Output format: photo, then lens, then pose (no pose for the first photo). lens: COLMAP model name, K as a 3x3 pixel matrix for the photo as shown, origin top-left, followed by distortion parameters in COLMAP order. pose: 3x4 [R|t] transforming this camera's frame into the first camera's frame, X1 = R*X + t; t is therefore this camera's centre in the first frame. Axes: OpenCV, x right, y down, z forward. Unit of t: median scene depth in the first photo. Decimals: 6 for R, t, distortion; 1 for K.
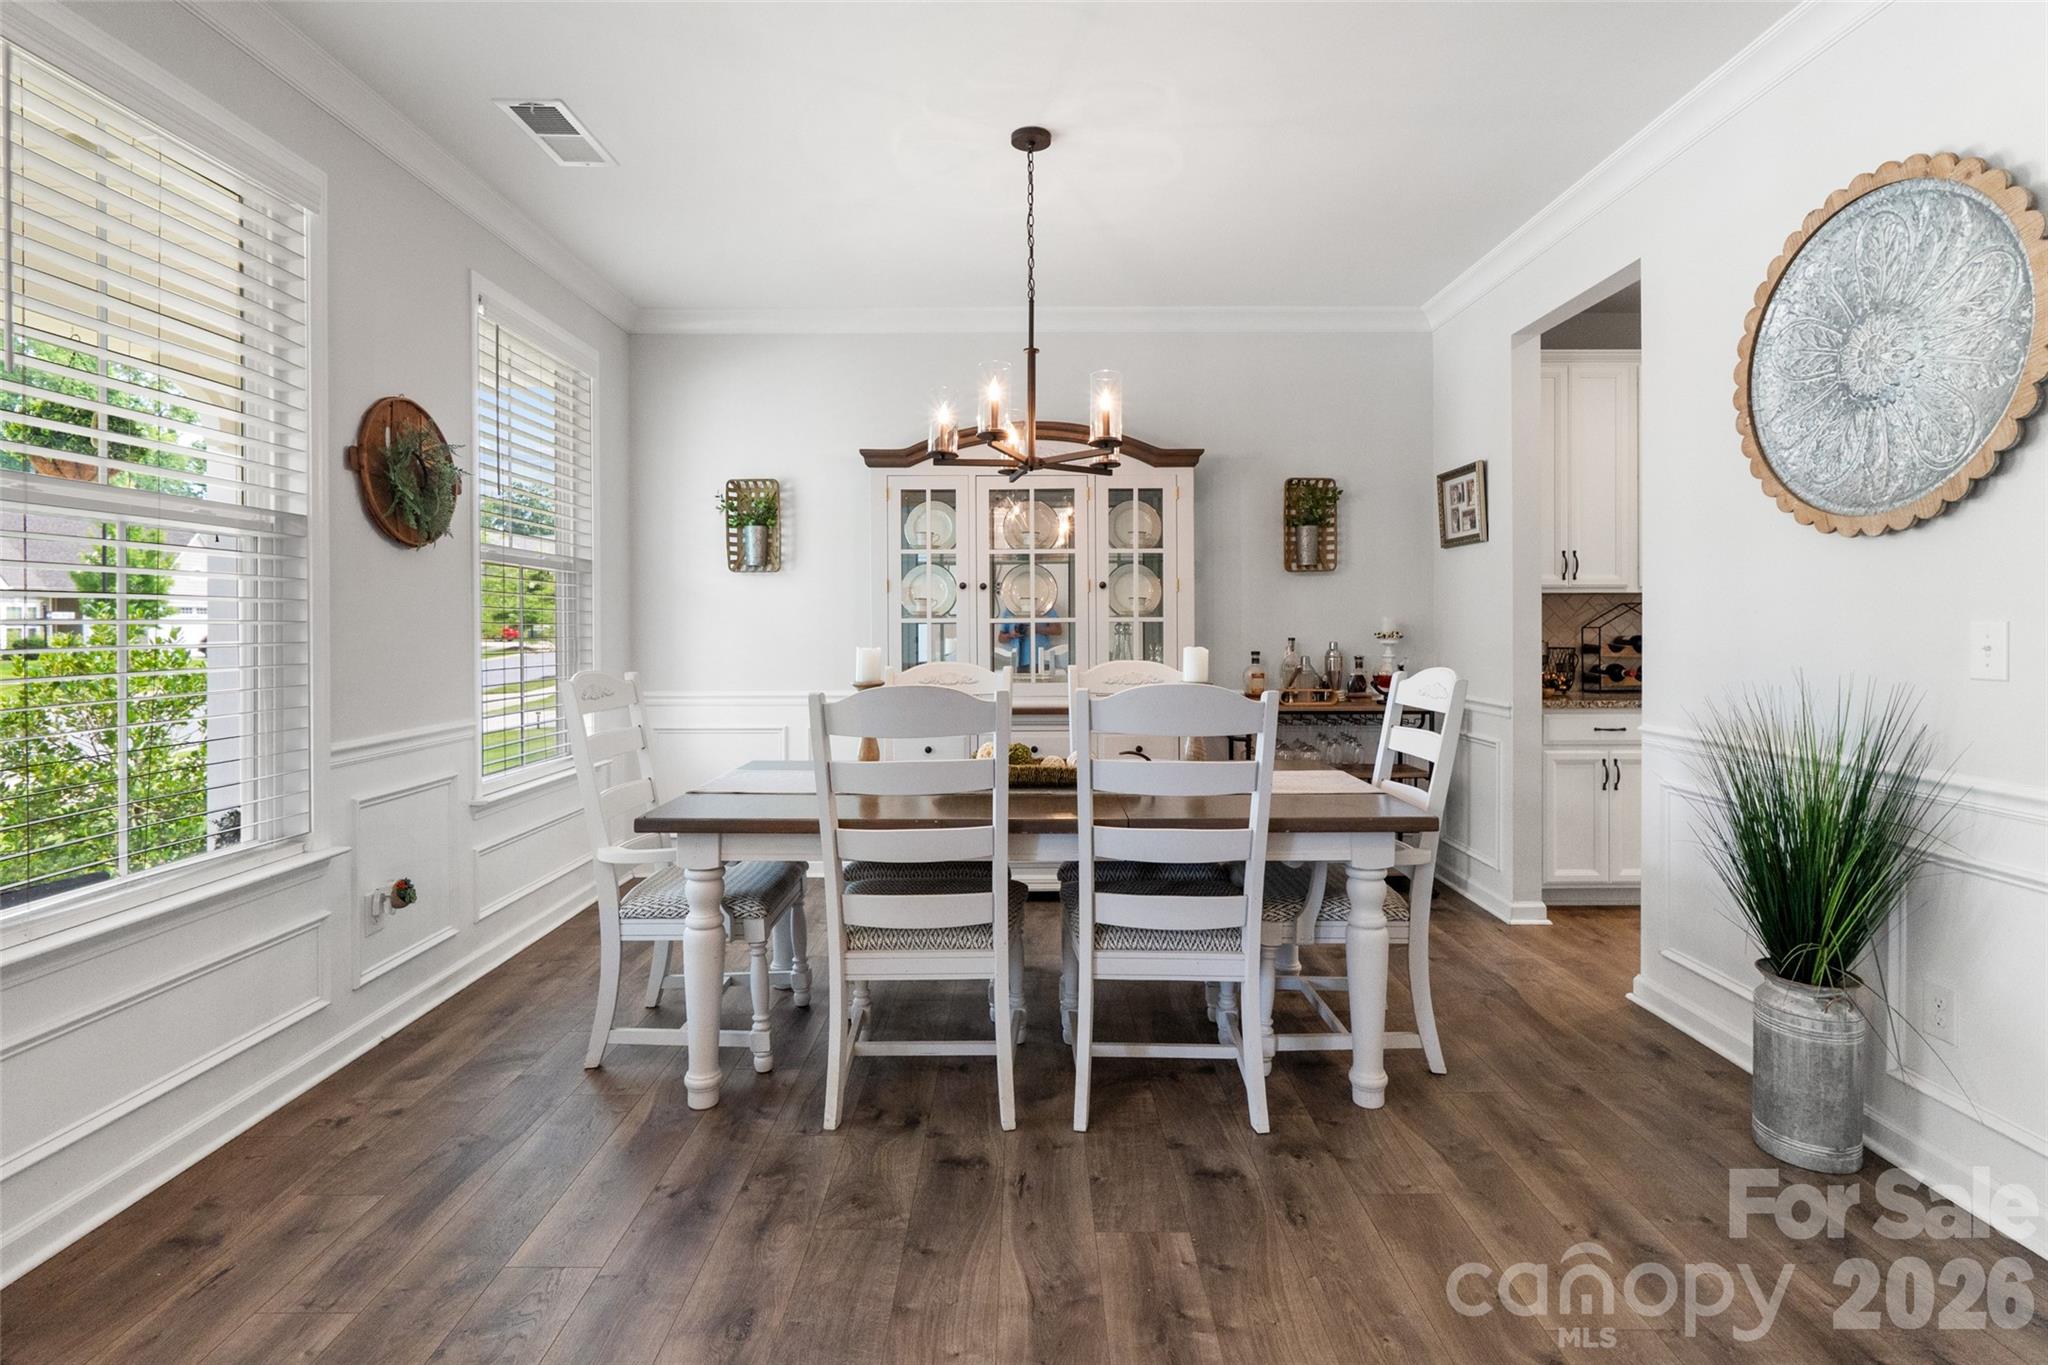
lens RADIAL K [[973.1, 0, 1027.0], [0, 973.1, 621.1], [0, 0, 1]] dist [-0.002172, -0.000040]
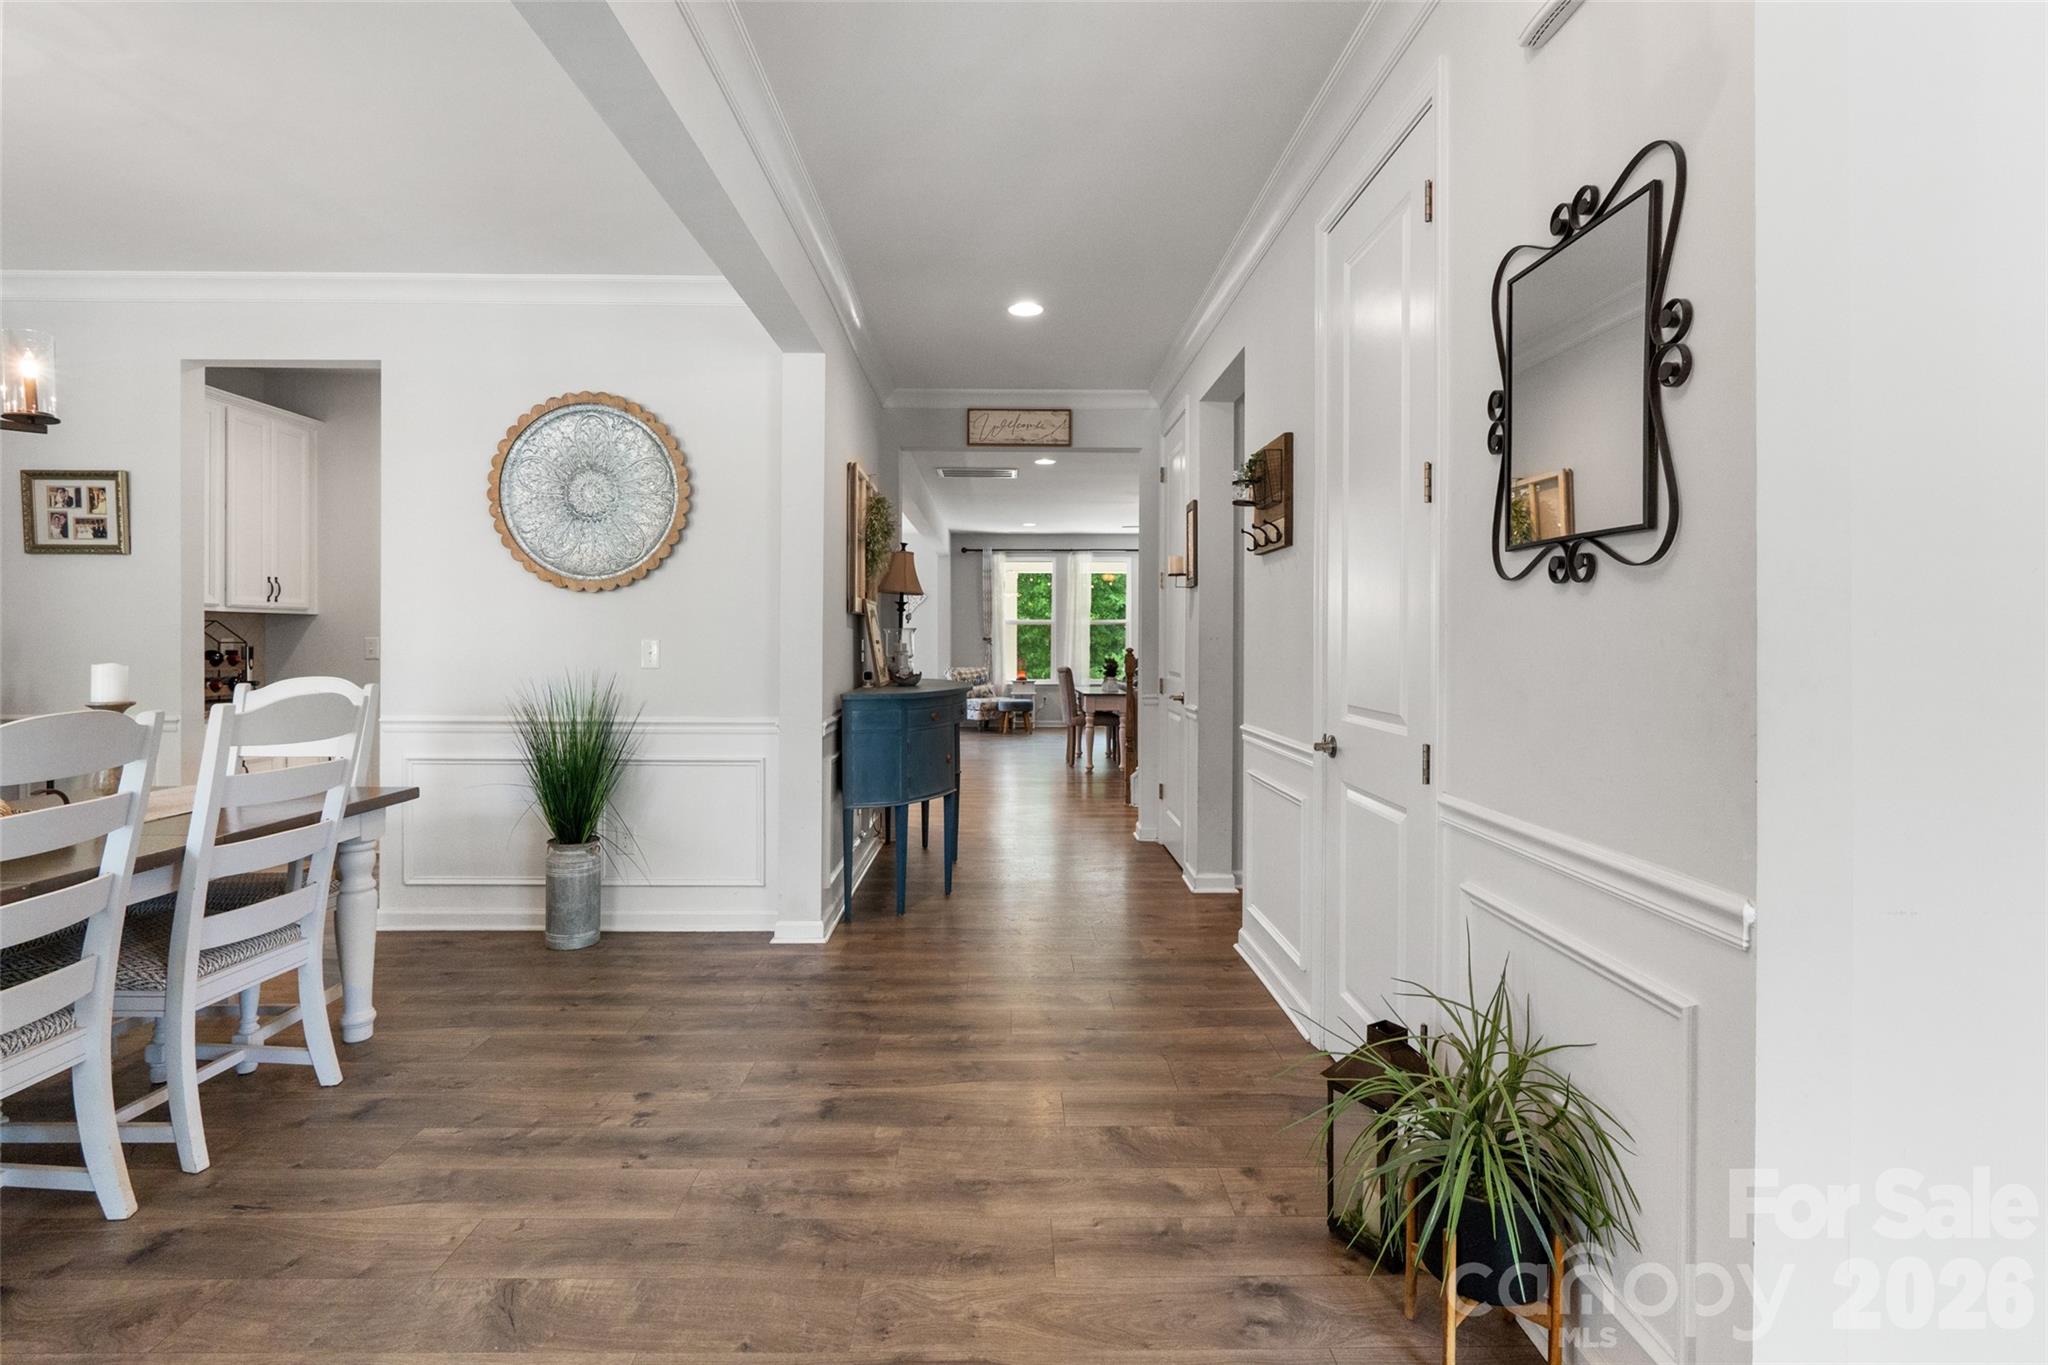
lens RADIAL K [[955.9, 0, 1023.5], [0, 955.9, 646.4], [0, 0, 1]] dist [-0.004674, -0.000187]
pose [[-0.022906, 0.001165, 0.999737, -0.883882], [-0.005035, 0.999987, -0.001281, 0.011019], [-0.999725, -0.005063, -0.022900, 0.221588]]
